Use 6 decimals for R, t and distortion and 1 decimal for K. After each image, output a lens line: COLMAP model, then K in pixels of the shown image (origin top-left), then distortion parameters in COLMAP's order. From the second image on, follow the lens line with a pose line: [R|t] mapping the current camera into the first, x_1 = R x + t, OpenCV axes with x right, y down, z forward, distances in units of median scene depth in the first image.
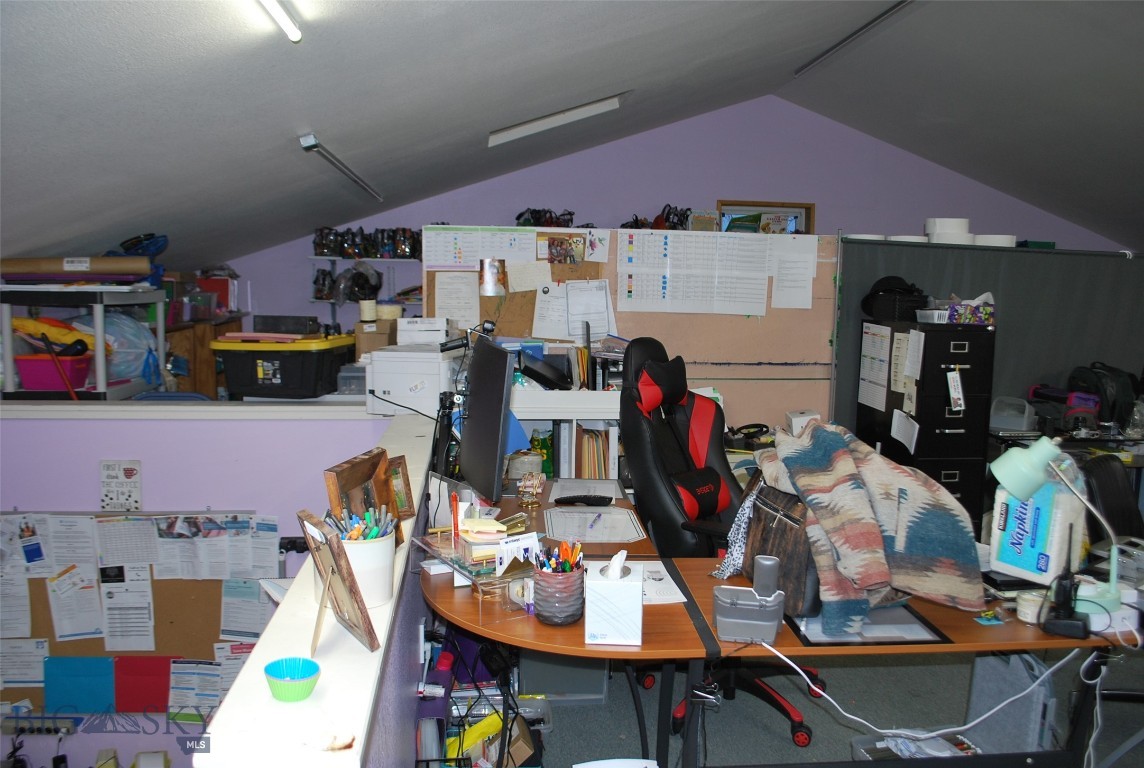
lens RADIAL K [[922.9, 0, 572.9], [0, 922.9, 389.9], [0, 0, 1]] dist [-0.064313, 0.008940]
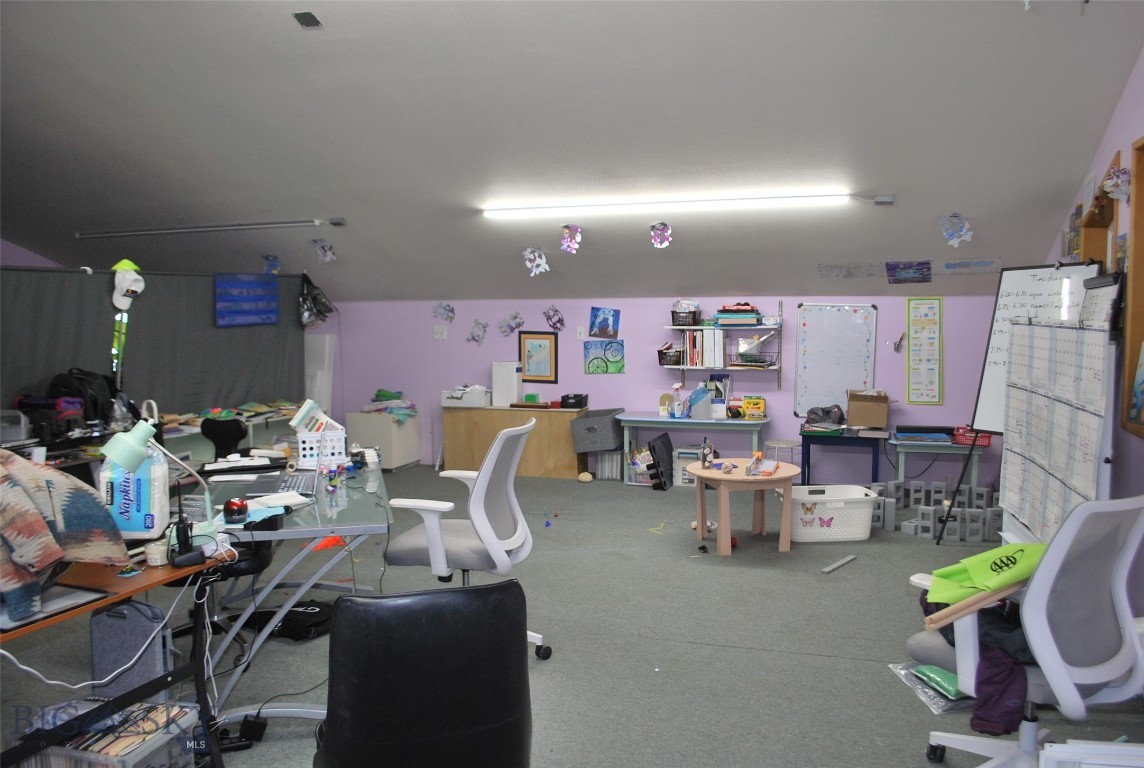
lens RADIAL K [[922.9, 0, 572.2], [0, 922.9, 382.2], [0, 0, 1]] dist [-0.064313, 0.008940]
pose [[0.453291, -0.104357, 0.885233, -0.306164], [0.124448, 0.990805, 0.053078, 0.006749], [-0.882633, 0.086106, 0.462110, -0.110792]]
